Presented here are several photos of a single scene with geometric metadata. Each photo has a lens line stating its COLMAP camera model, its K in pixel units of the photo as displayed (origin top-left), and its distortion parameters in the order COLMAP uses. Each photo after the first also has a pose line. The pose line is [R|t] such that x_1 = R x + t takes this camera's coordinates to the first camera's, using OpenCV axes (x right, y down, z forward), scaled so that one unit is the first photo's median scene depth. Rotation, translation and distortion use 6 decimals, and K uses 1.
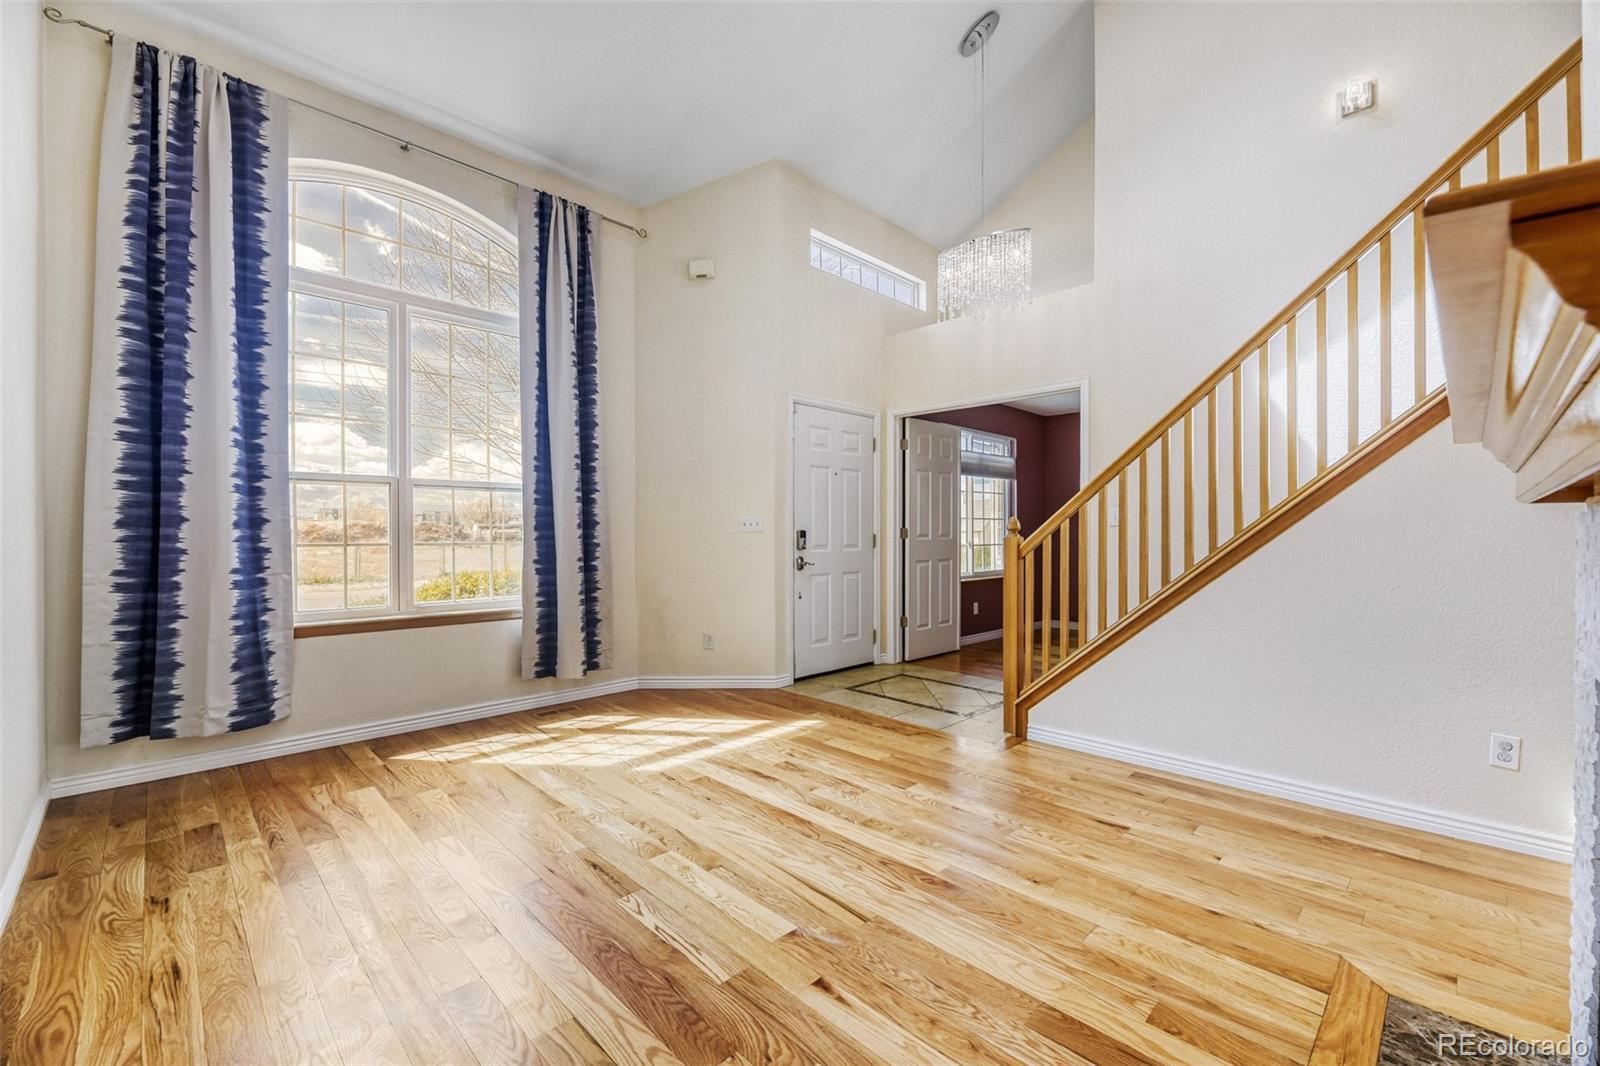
lens RADIAL K [[657.5, 0, 797.0], [0, 657.5, 531.3], [0, 0, 1]] dist [-0.002855, -0.001921]
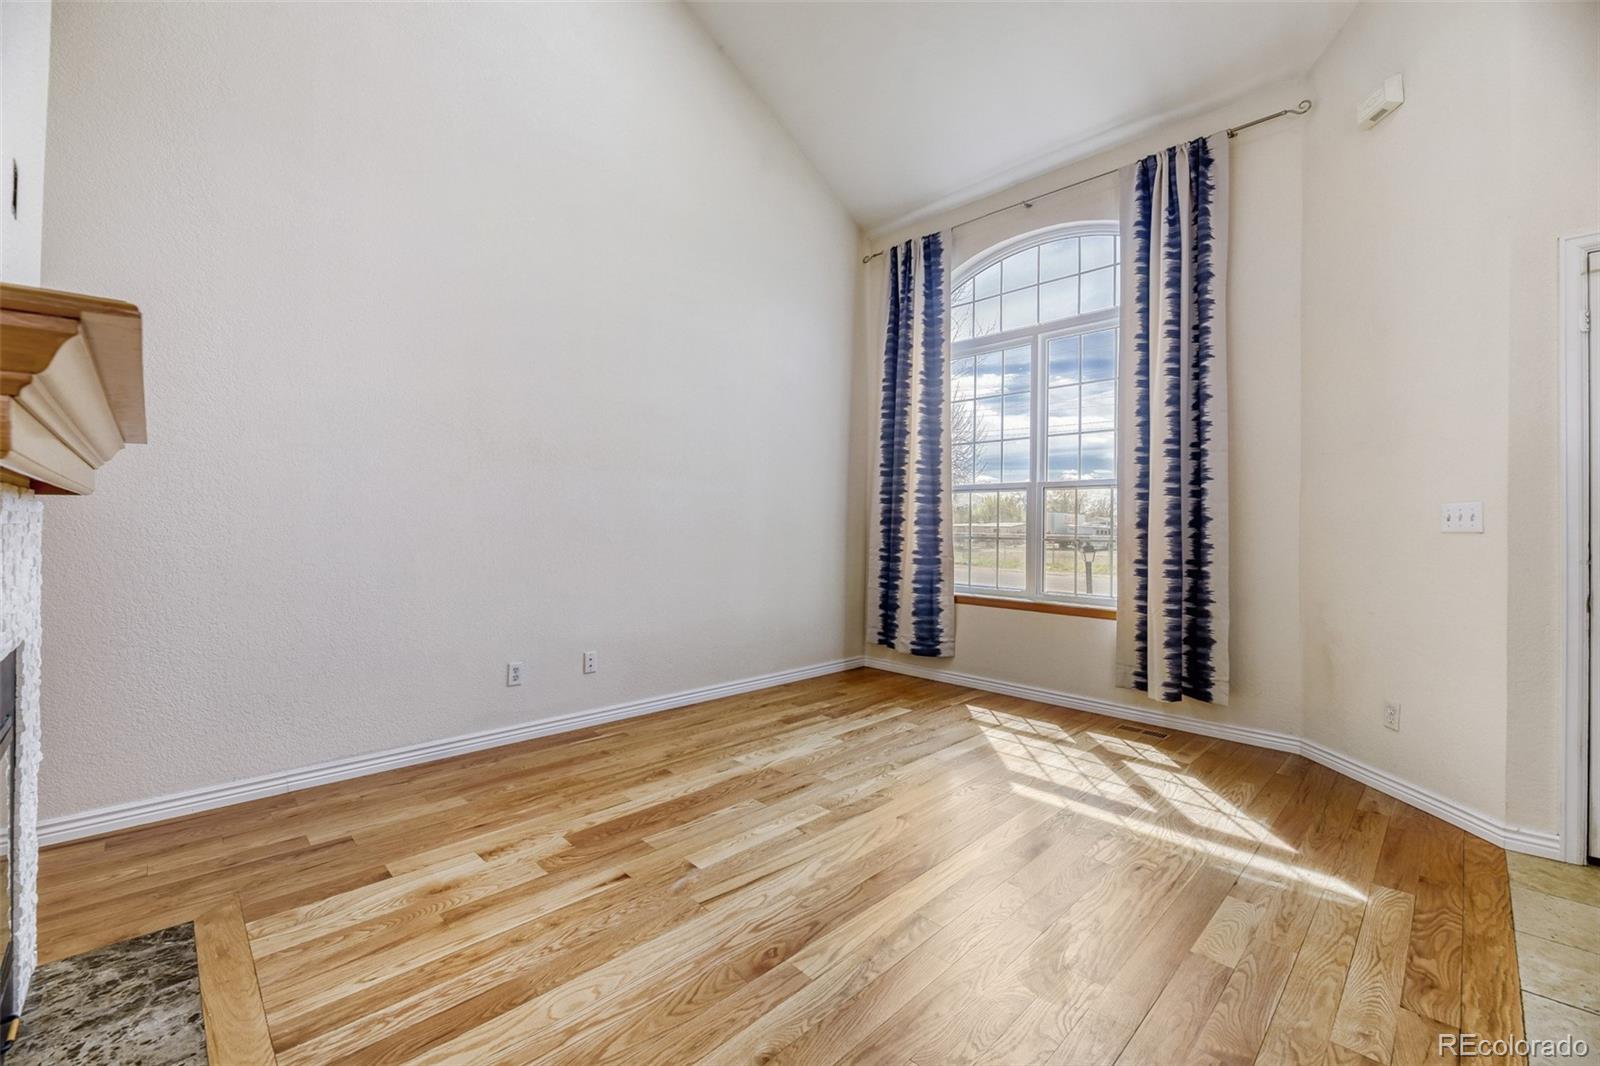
lens RADIAL K [[657.5, 0, 800.0], [0, 657.5, 518.0], [0, 0, 1]] dist [-0.002855, -0.001921]
pose [[0.001002, -0.012402, -0.999923, 0.684412], [-0.008383, 0.999888, -0.012410, 0.000058], [0.999964, 0.008395, 0.000898, 0.688511]]
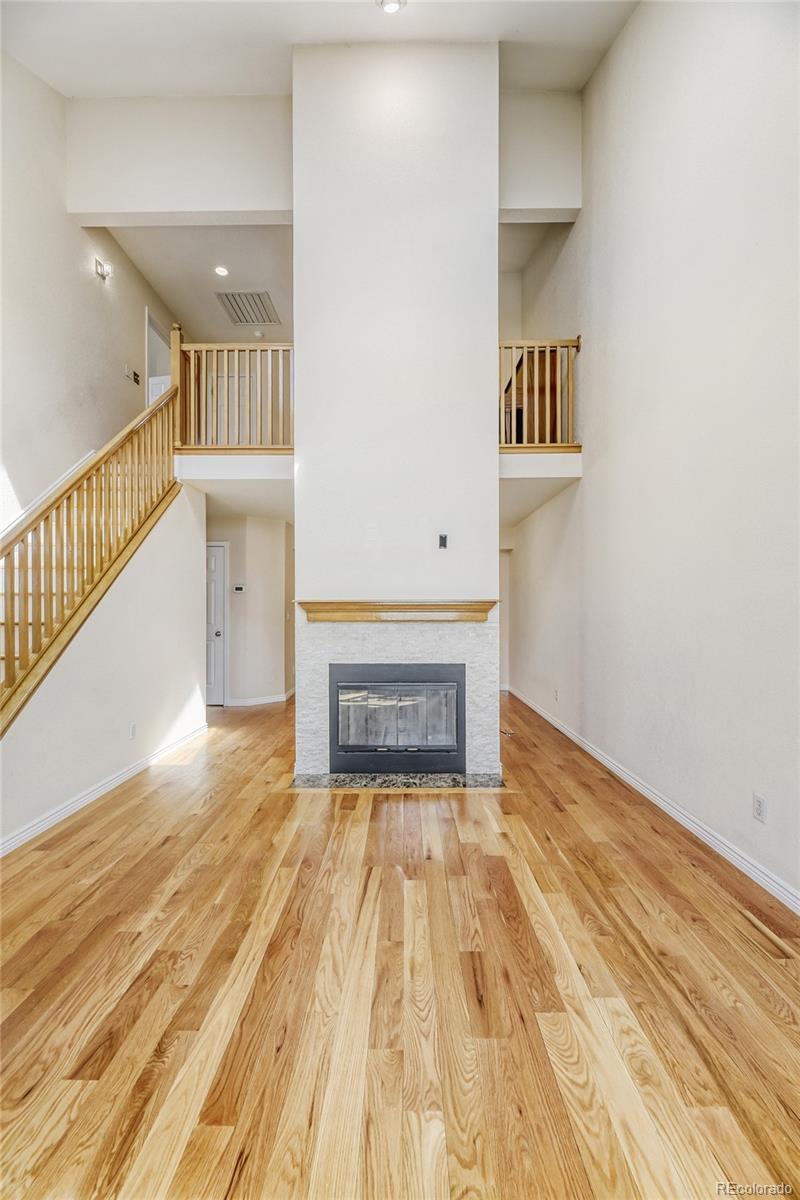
lens RADIAL K [[493.1, 0, 393.0], [0, 493.1, 600.5], [0, 0, 1]] dist [-0.002855, -0.001921]
pose [[-0.697939, 0.016695, 0.715963, -0.518903], [0.002464, 0.999778, -0.020912, -0.045062], [-0.716153, -0.012831, -0.697825, 1.117180]]
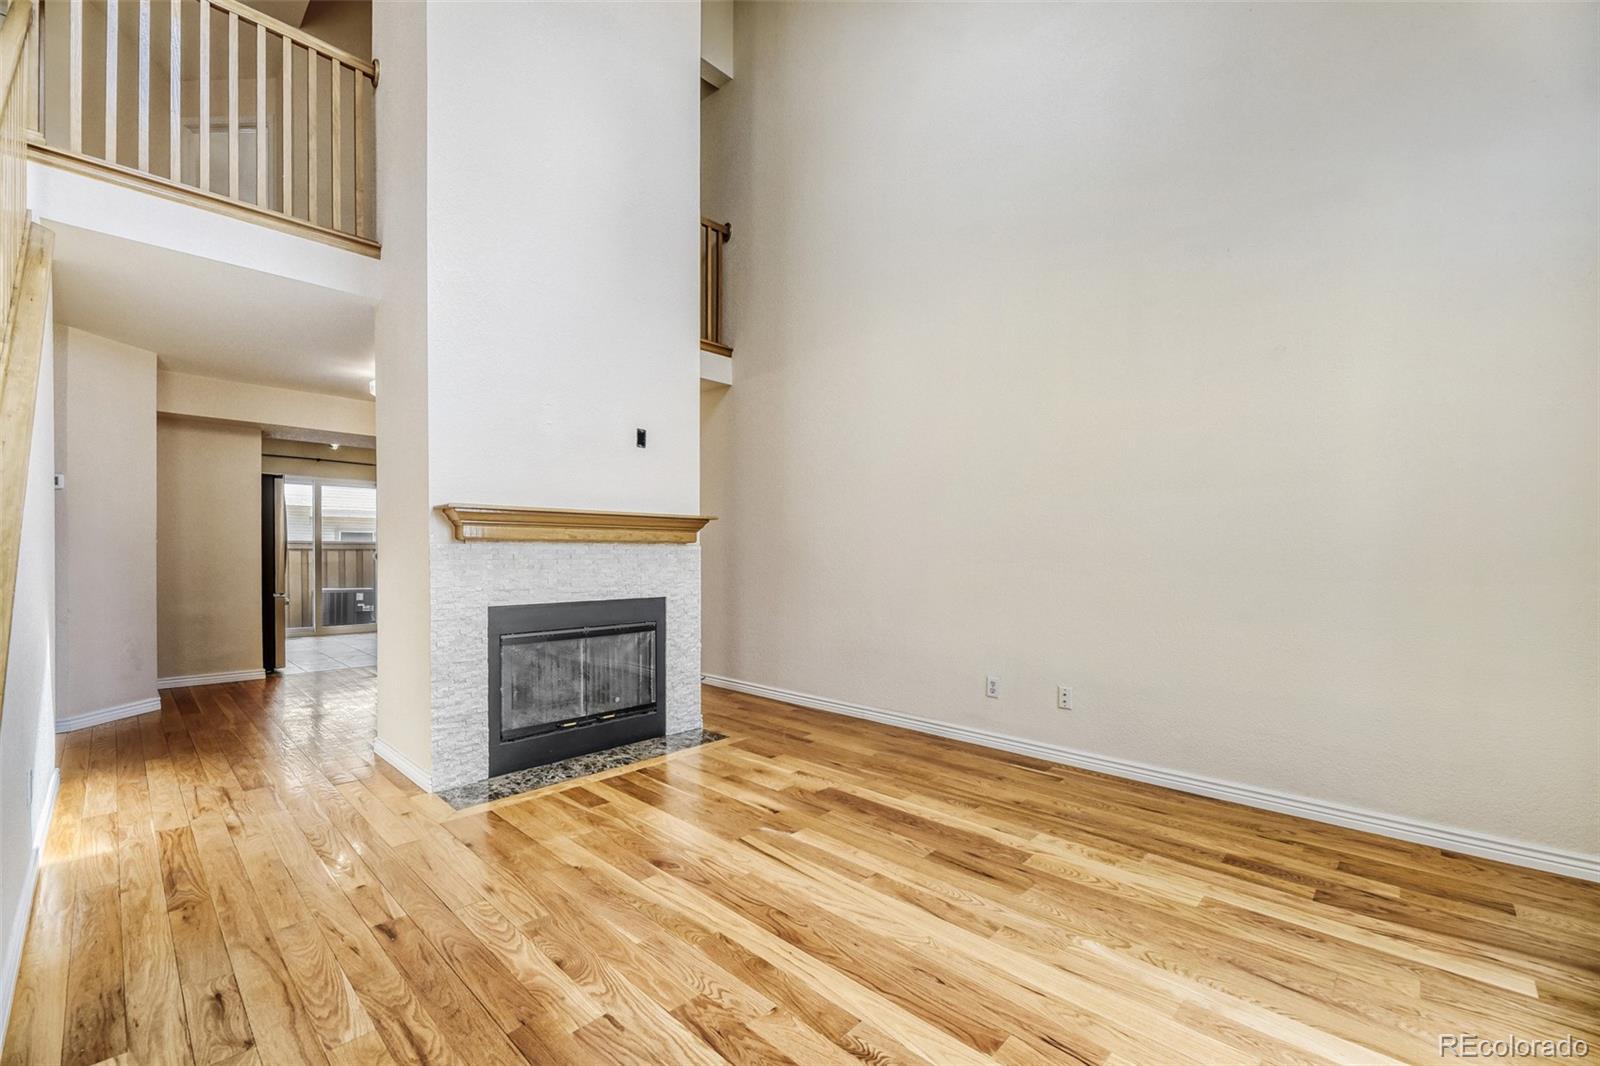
lens RADIAL K [[657.5, 0, 779.3], [0, 657.5, 542.4], [0, 0, 1]] dist [-0.002855, -0.001921]
pose [[-0.999964, -0.000686, -0.008479, 0.020354], [-0.000539, 0.999850, -0.017317, 0.002039], [0.008490, -0.017312, -0.999814, 1.419859]]
